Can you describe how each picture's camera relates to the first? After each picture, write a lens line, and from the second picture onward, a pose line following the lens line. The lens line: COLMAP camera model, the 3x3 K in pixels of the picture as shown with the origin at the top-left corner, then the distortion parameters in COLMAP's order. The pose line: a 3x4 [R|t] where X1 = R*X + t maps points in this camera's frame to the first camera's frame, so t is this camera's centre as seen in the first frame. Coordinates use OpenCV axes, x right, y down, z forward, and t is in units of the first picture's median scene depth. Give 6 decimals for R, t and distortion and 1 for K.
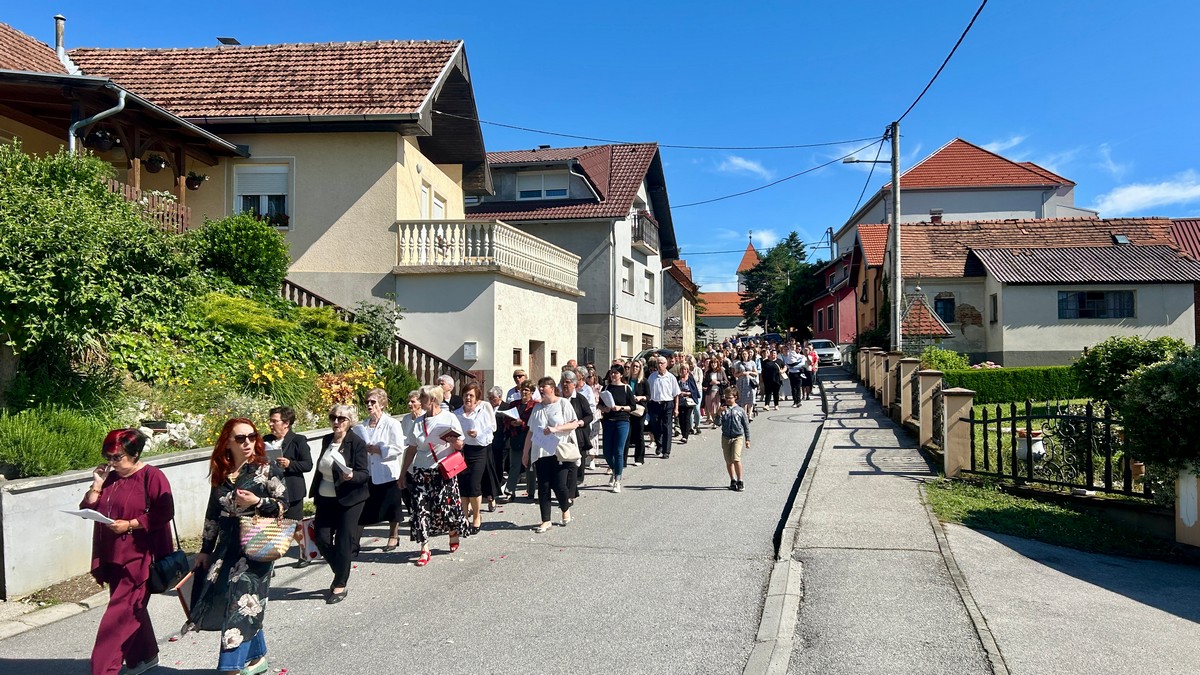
lens RADIAL K [[908.4, 0, 598.0], [0, 908.4, 344.2], [0, 0, 1]] dist [0.059601, -0.046464]
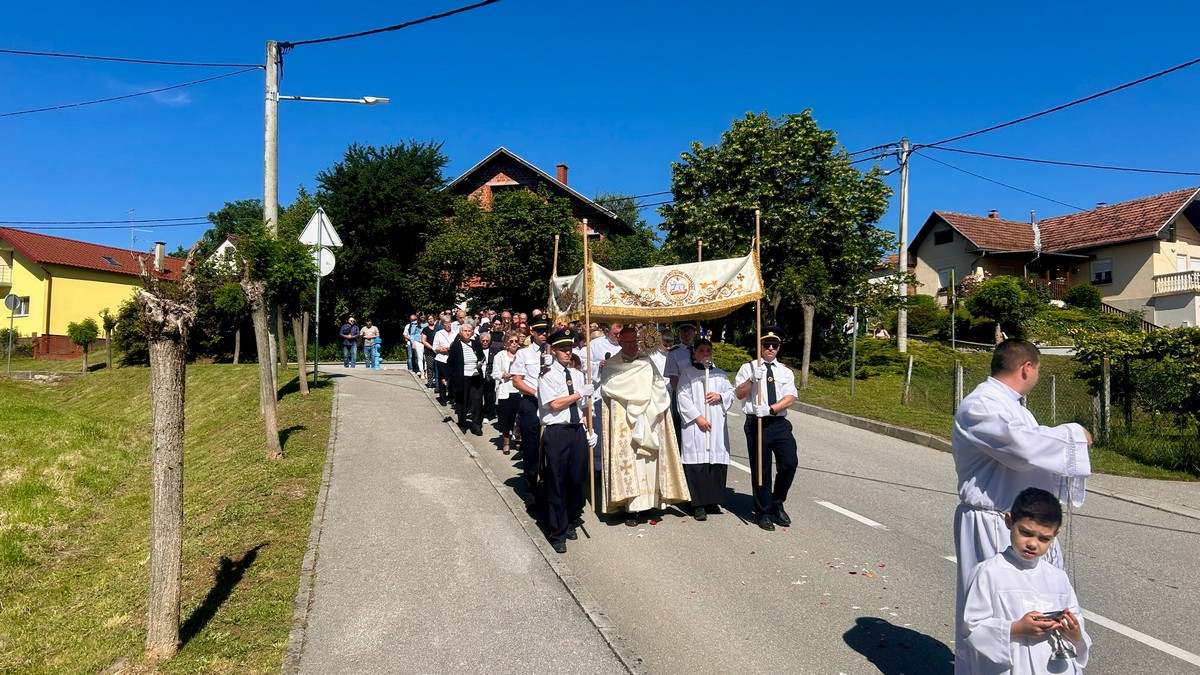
lens RADIAL K [[908.4, 0, 598.0], [0, 908.4, 344.2], [0, 0, 1]] dist [0.059601, -0.046464]
pose [[0.495308, -0.050504, -0.867248, 1.237599], [0.017347, 0.998685, -0.048251, 0.150267], [0.868544, 0.008855, 0.495532, -1.609866]]
